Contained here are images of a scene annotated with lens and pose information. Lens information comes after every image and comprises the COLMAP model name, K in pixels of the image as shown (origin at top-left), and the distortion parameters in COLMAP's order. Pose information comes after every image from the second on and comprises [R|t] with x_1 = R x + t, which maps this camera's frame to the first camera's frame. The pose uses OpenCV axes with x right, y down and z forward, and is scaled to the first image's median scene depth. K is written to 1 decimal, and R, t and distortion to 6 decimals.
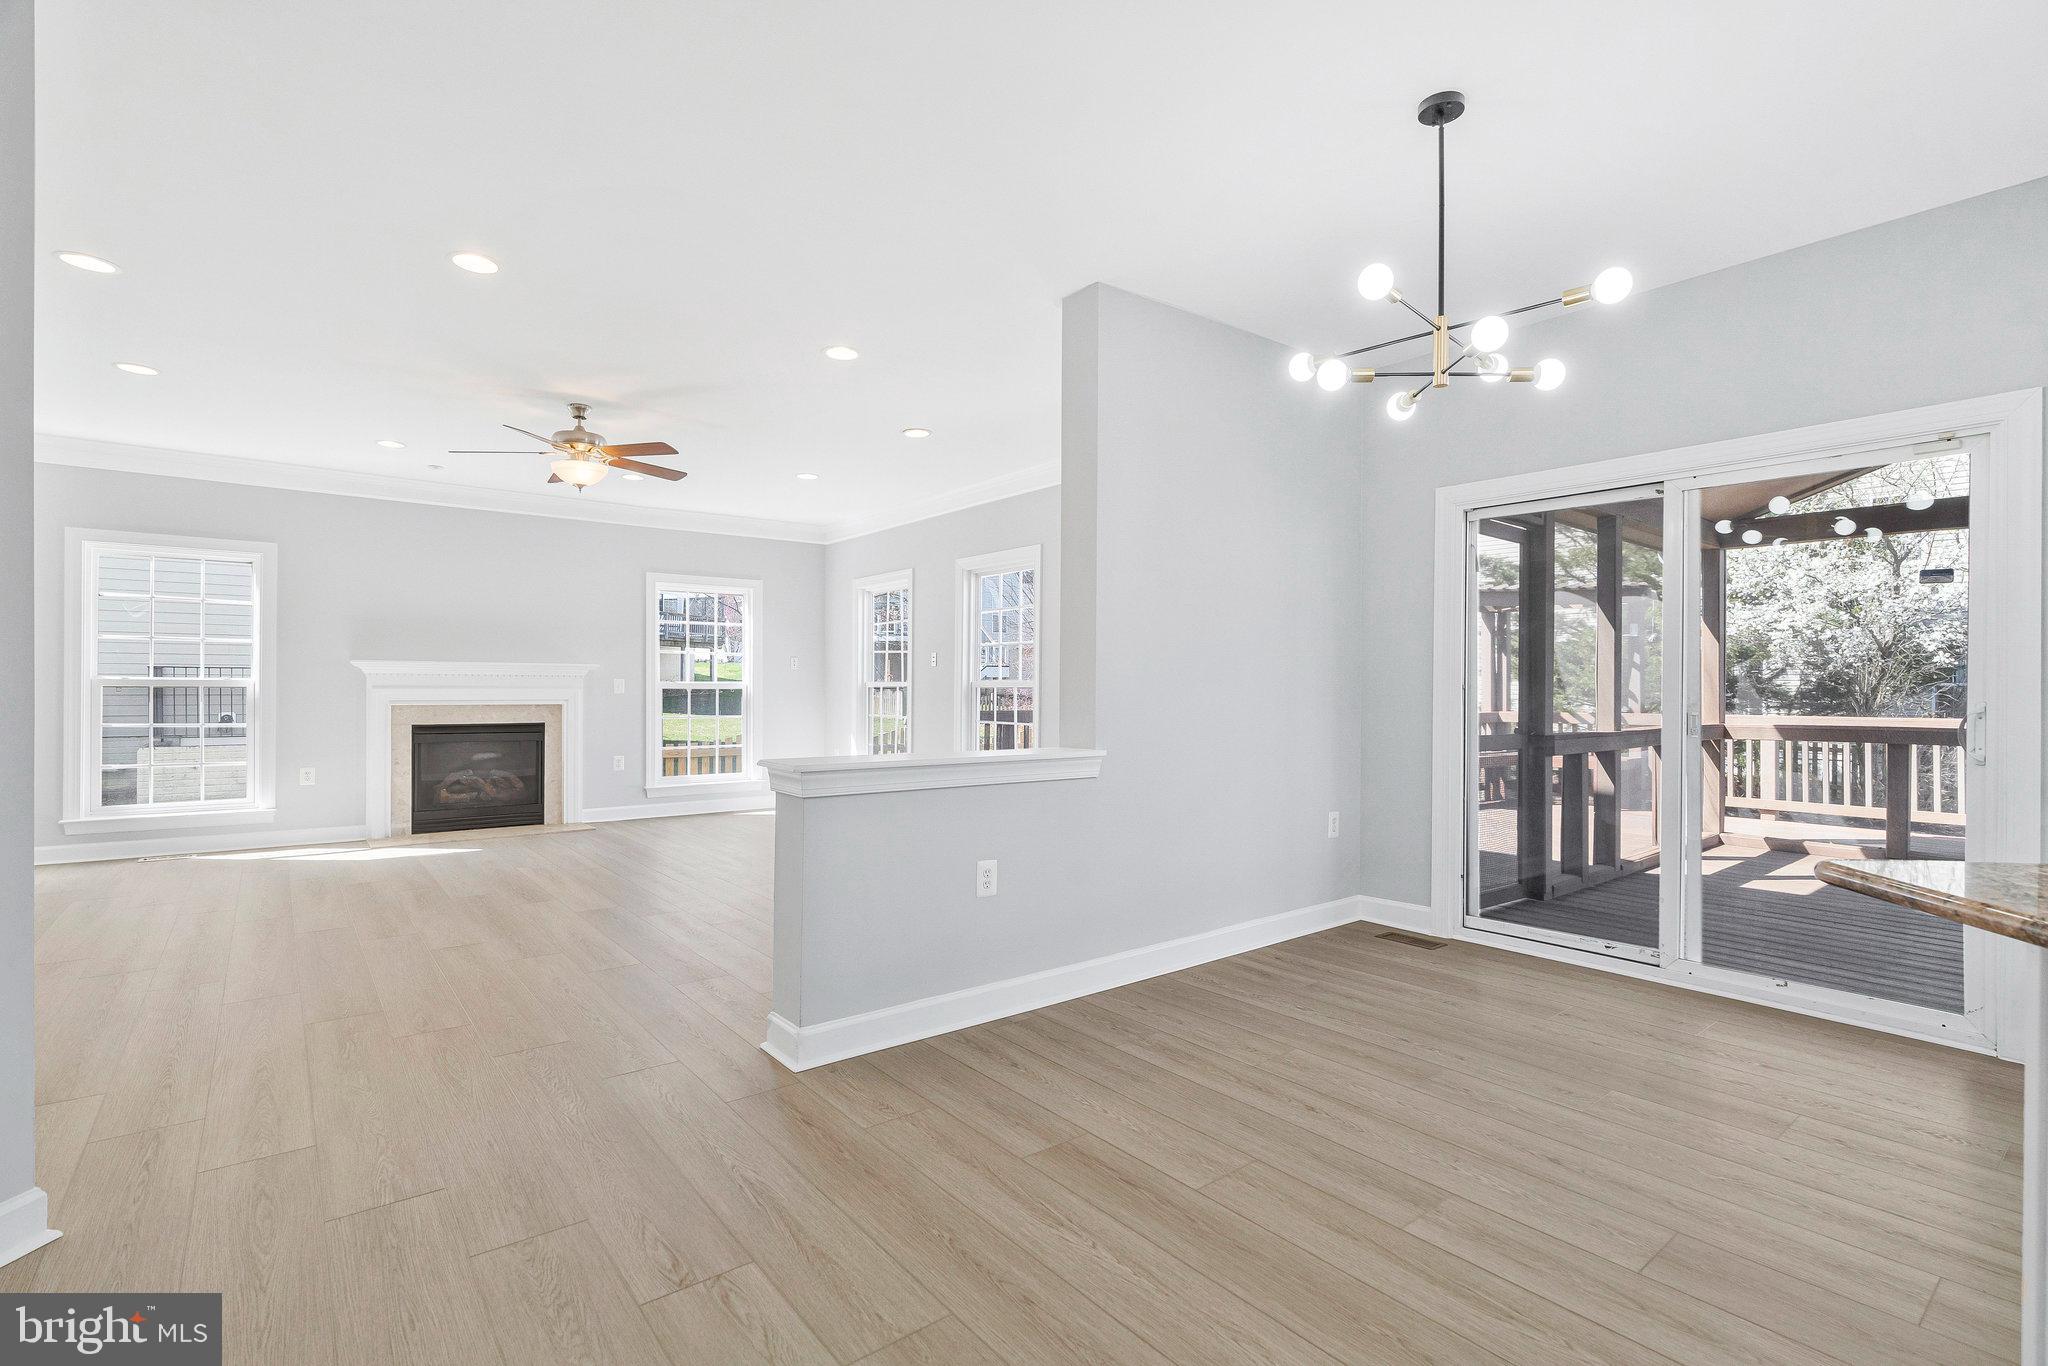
lens RADIAL K [[943.8, 0, 1034.7], [0, 943.8, 688.1], [0, 0, 1]] dist [-0.003935, -0.000009]
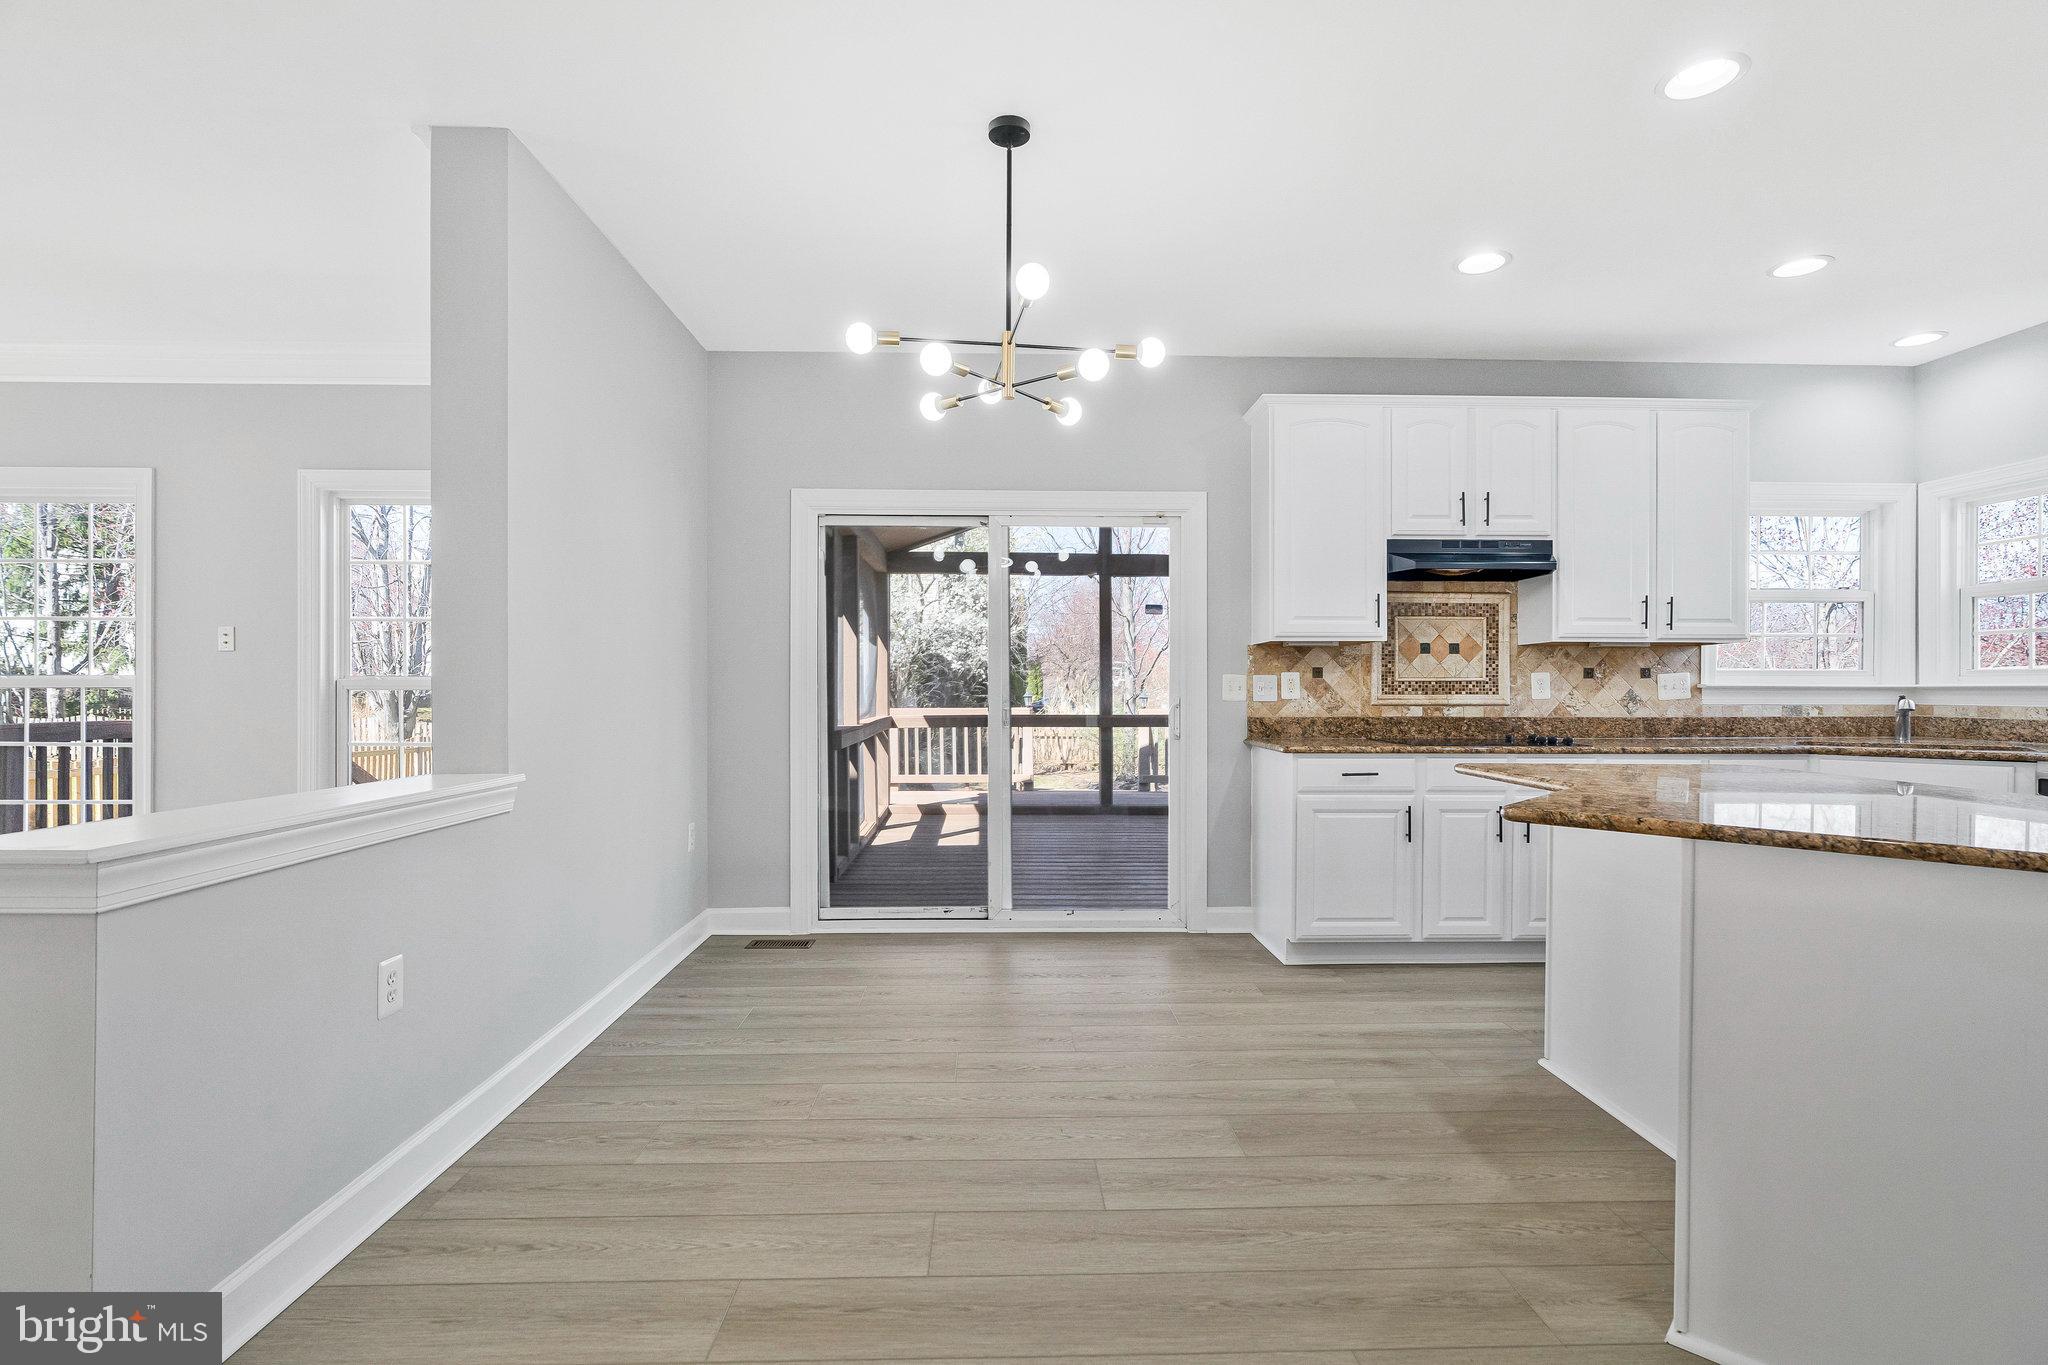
lens RADIAL K [[933.4, 0, 1023.3], [0, 933.4, 693.5], [0, 0, 1]] dist [-0.009910, 0.000332]
pose [[0.604233, -0.006490, 0.796781, -0.272814], [0.000314, 0.999969, 0.007907, -0.001912], [-0.796807, -0.004527, 0.604216, 0.258745]]
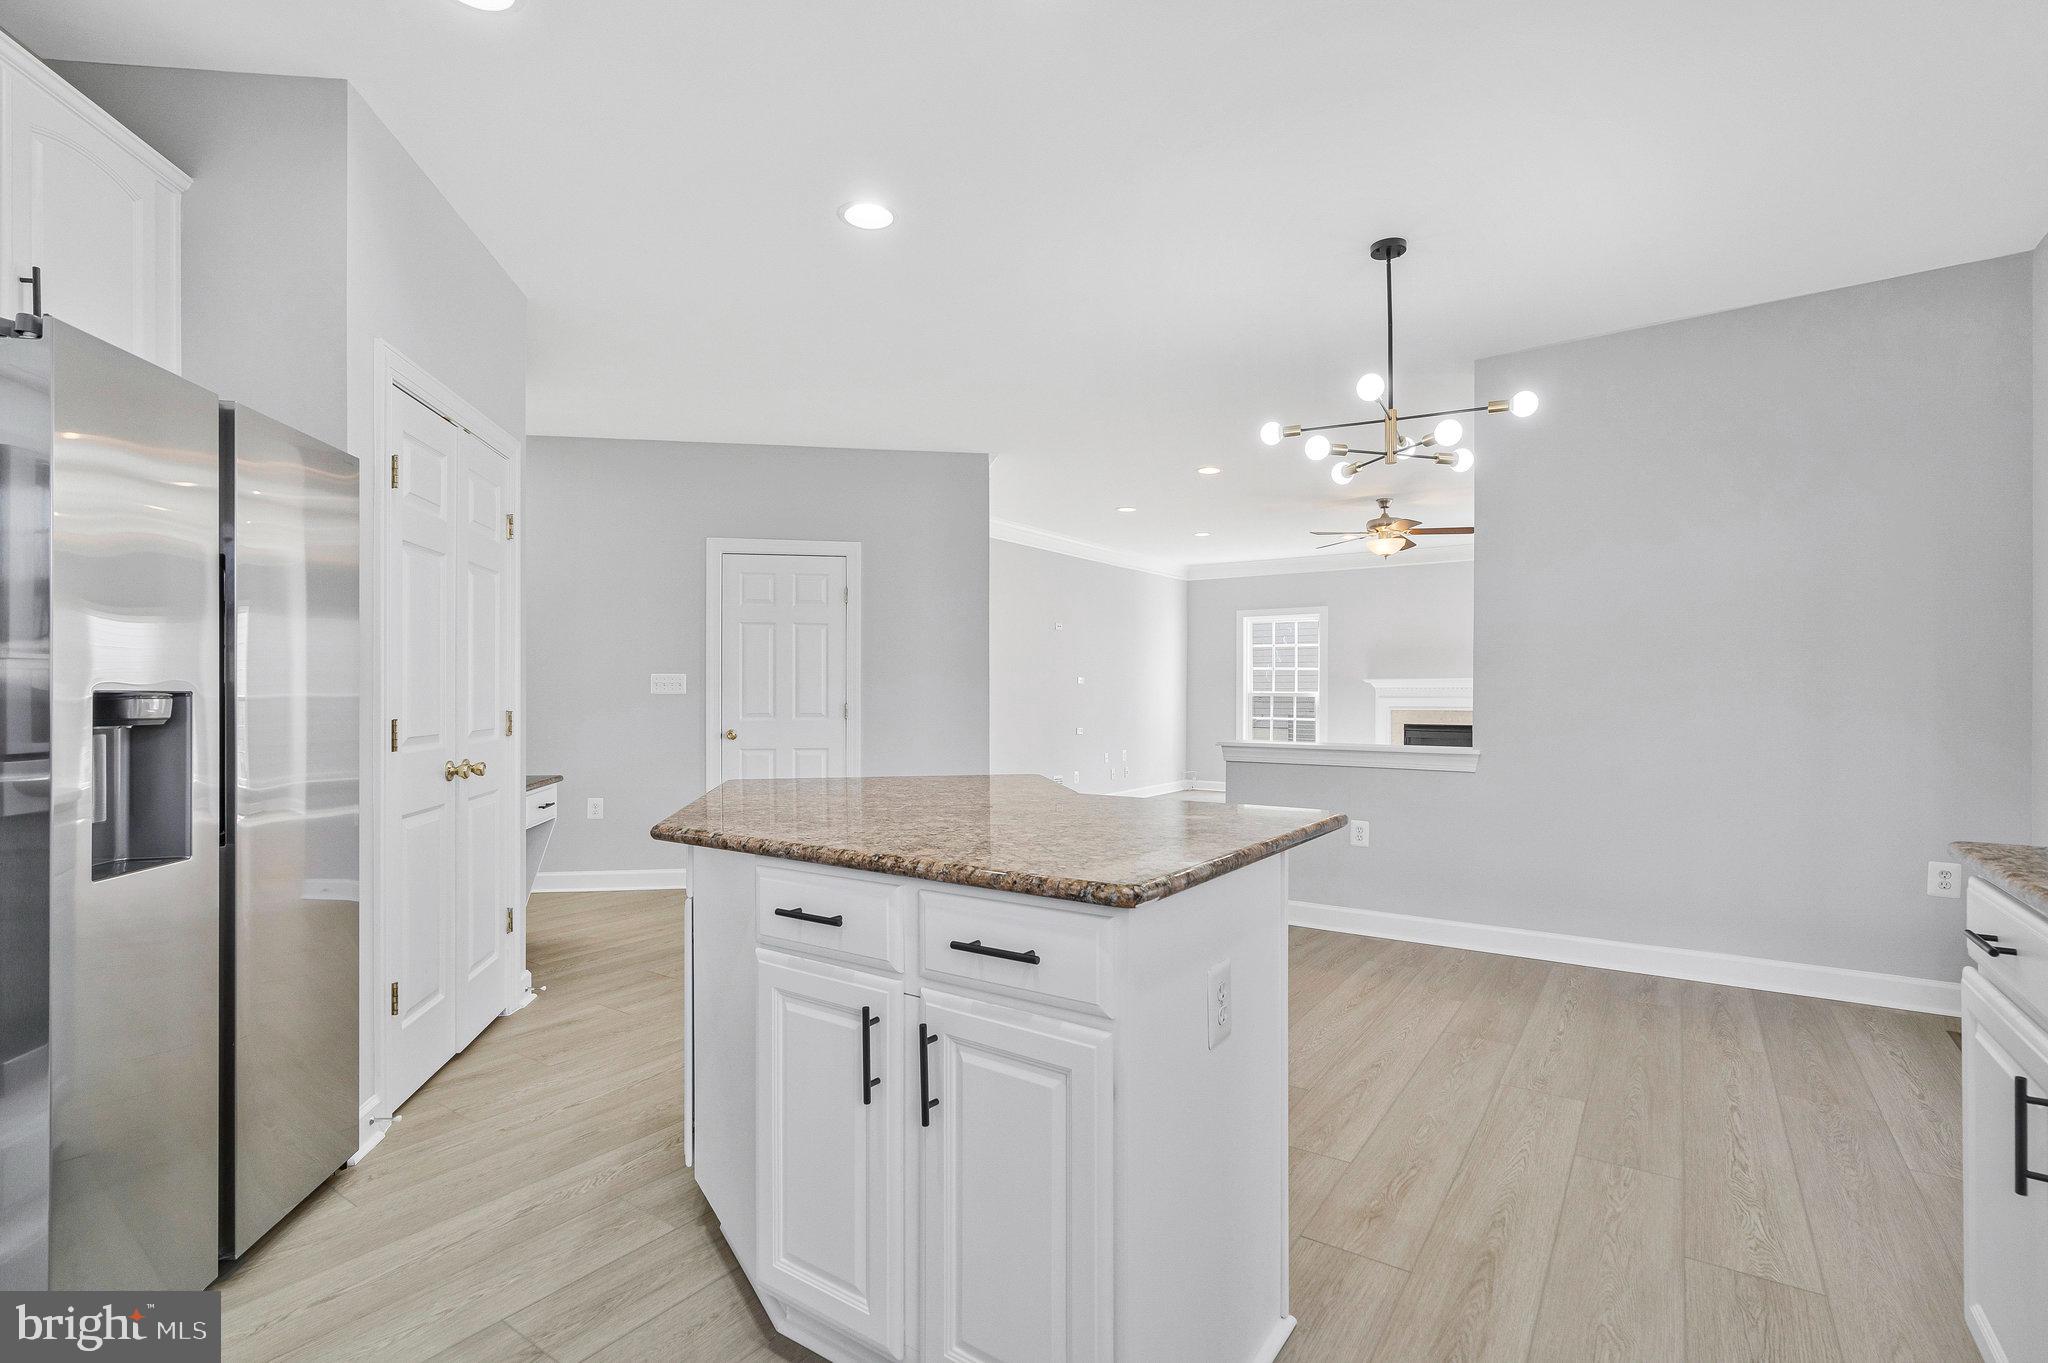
lens RADIAL K [[943.8, 0, 1034.7], [0, 943.8, 686.6], [0, 0, 1]] dist [-0.003935, -0.000009]
pose [[0.297143, -0.011498, -0.954764, 1.073499], [0.000795, 0.999930, -0.011794, -0.000866], [0.954833, 0.002745, 0.297132, 0.111301]]
